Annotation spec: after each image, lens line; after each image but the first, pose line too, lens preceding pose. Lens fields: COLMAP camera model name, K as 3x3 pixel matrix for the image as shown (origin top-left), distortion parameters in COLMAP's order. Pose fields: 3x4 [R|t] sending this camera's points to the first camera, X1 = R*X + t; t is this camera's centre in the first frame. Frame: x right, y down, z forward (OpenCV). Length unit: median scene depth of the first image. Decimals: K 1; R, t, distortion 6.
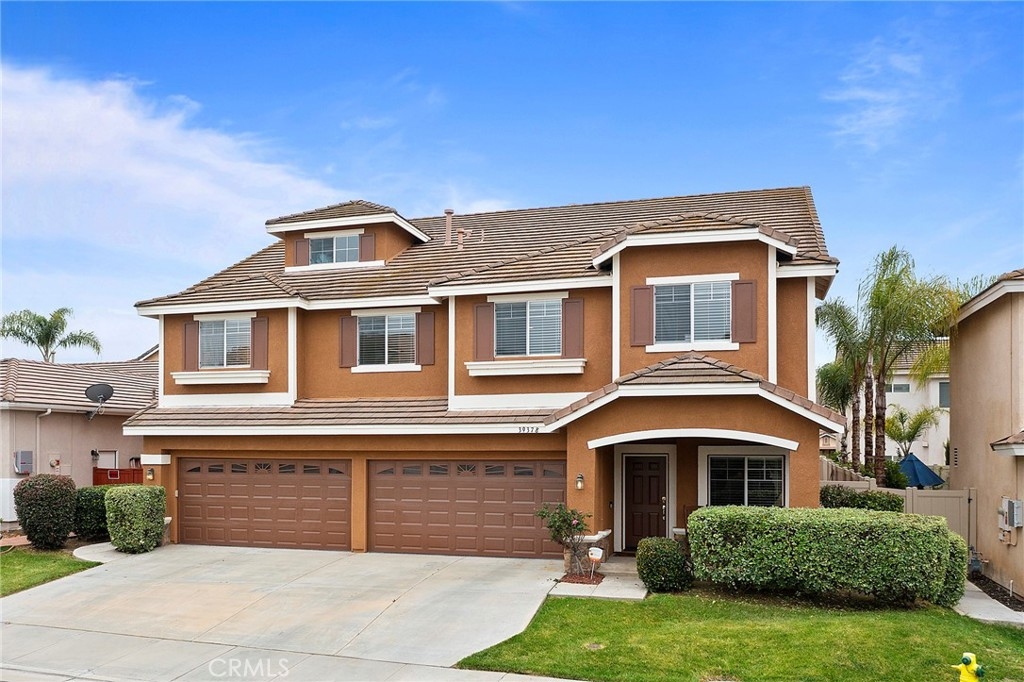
lens RADIAL K [[874.5, 0, 480.2], [0, 874.5, 438.2], [0, 0, 1]] dist [-0.017742, 0.004780]
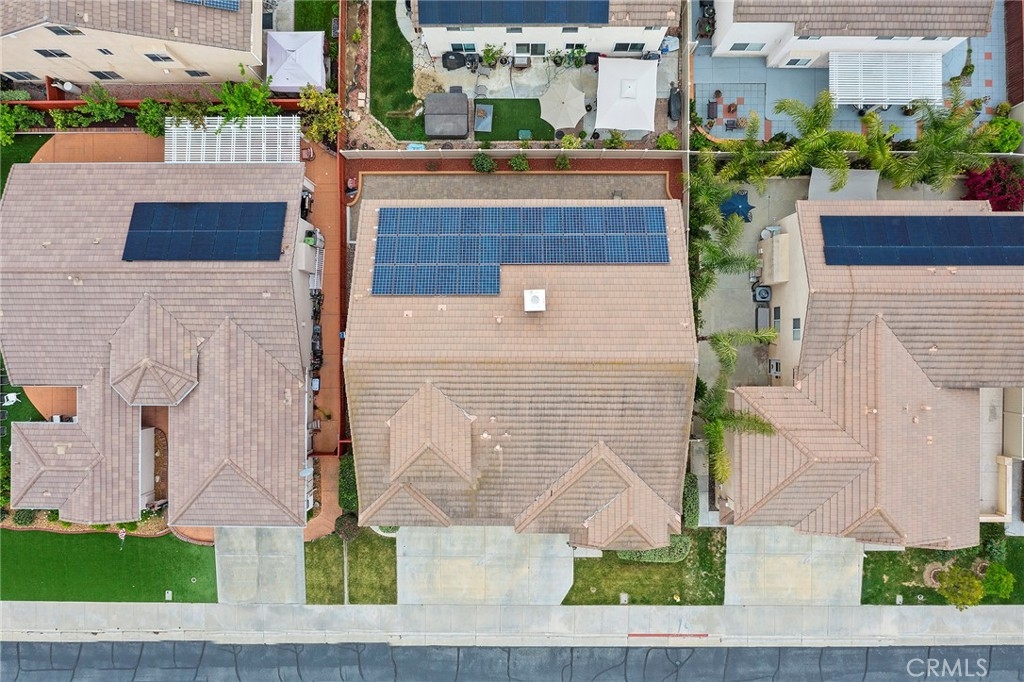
lens RADIAL K [[806.0, 0, 512.8], [0, 806.0, 345.5], [0, 0, 1]] dist [-0.021946, 0.010179]
pose [[0.954195, -0.298913, -0.012752, 0.115125], [0.008369, -0.015938, 0.999838, -2.432794], [-0.299068, -0.954147, -0.012706, 1.592511]]
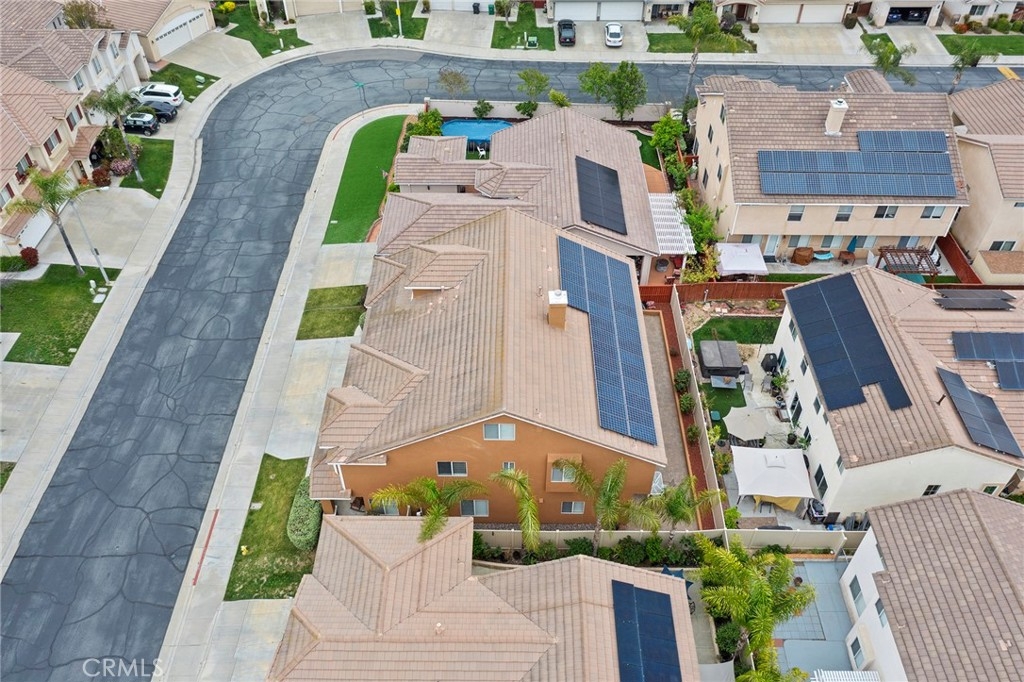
lens RADIAL K [[806.0, 0, 510.0], [0, 806.0, 341.6], [0, 0, 1]] dist [-0.021946, 0.010179]
pose [[0.292353, 0.667945, -0.684382, 1.816136], [0.017094, 0.711884, 0.702089, -1.962044], [0.956158, -0.216957, 0.196704, 1.041108]]
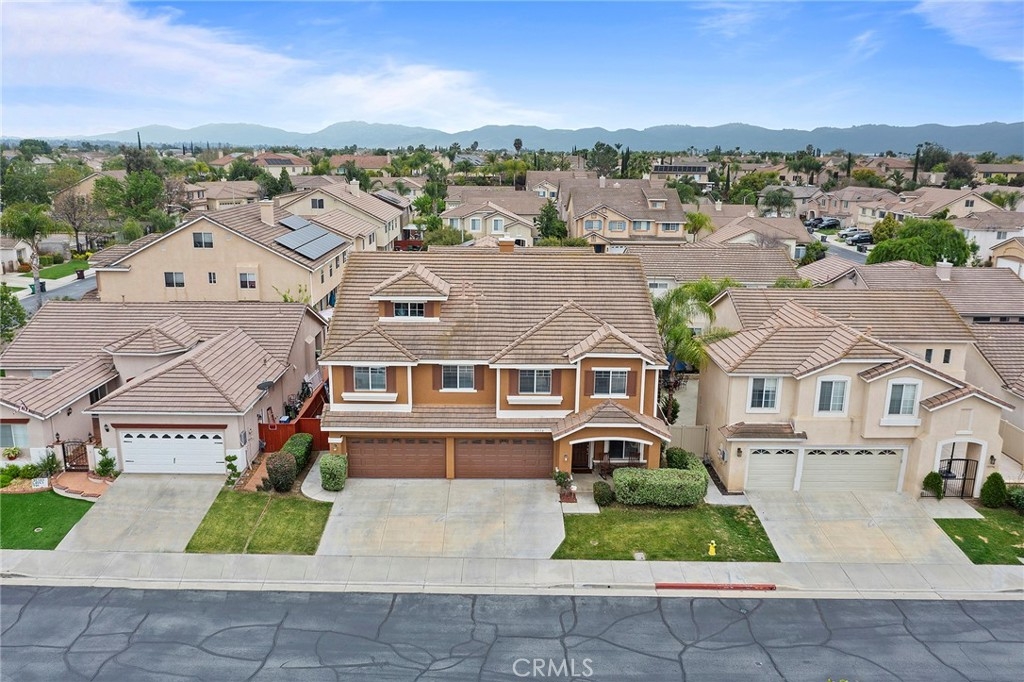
lens RADIAL K [[806.0, 0, 514.4], [0, 806.0, 340.7], [0, 0, 1]] dist [-0.021946, 0.010179]
pose [[0.947128, -0.064732, 0.314260, -0.644270], [-0.015543, 0.969031, 0.246448, -0.747983], [-0.320481, -0.238302, 0.916790, -0.832243]]
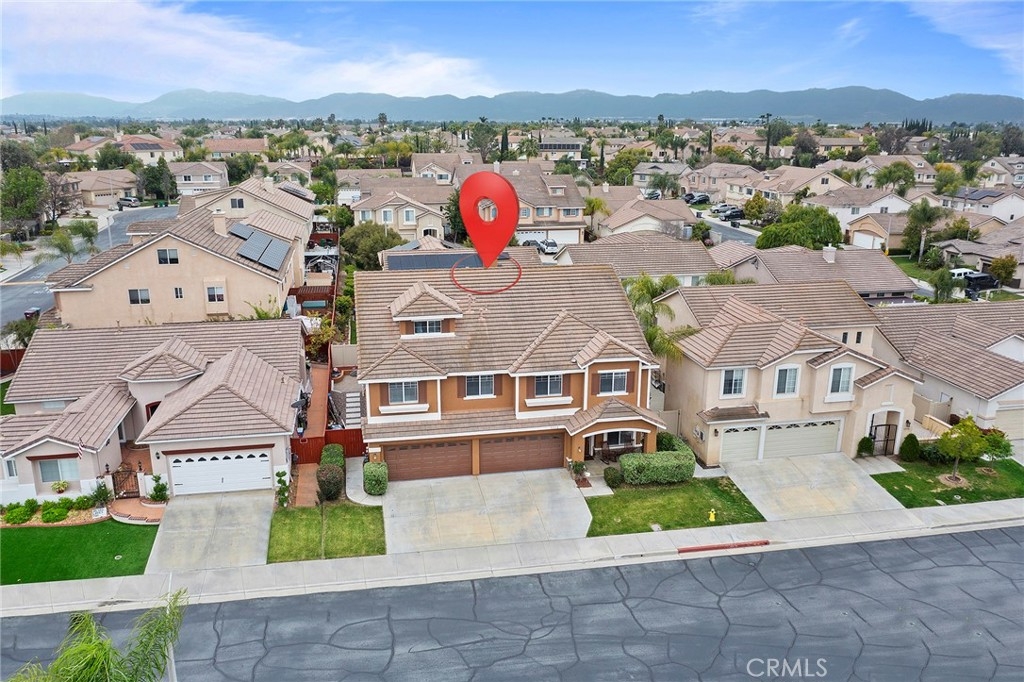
lens RADIAL K [[806.0, 0, 516.1], [0, 806.0, 337.7], [0, 0, 1]] dist [-0.021946, 0.010179]
pose [[0.873384, -0.126762, 0.470247, -1.143322], [-0.010351, 0.960485, 0.278138, -0.937076], [-0.486923, -0.247788, 0.837560, -0.892804]]
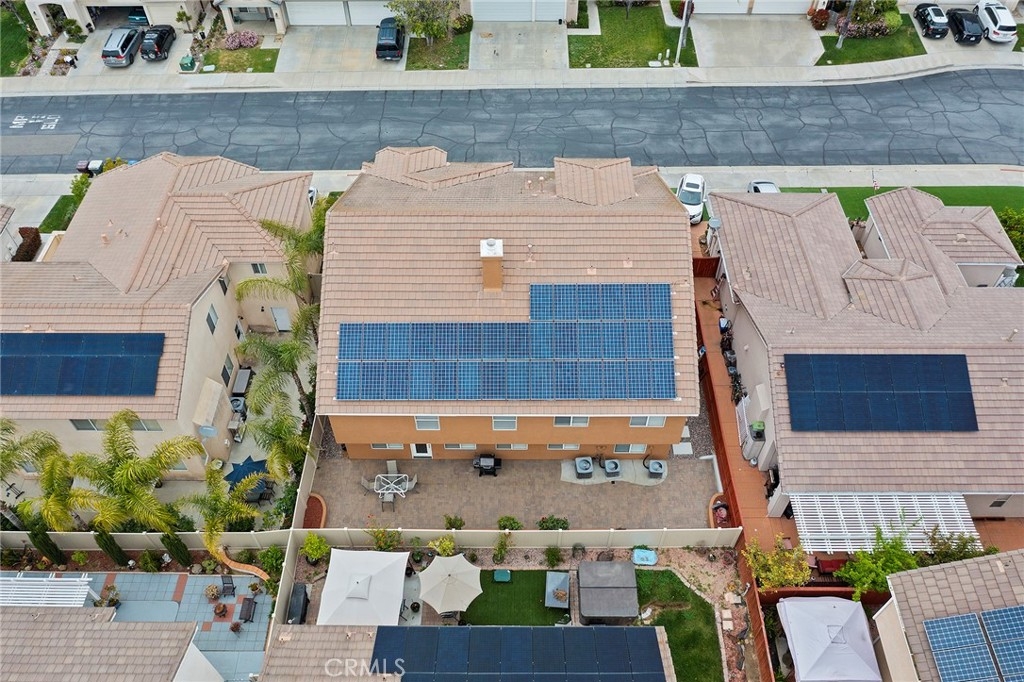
lens RADIAL K [[806.0, 0, 506.5], [0, 806.0, 336.7], [0, 0, 1]] dist [-0.021946, 0.010179]
pose [[-0.955367, 0.227274, -0.188732, 0.544523], [0.008709, 0.660247, 0.750998, -1.688781], [0.295292, 0.715836, -0.632757, 3.006465]]
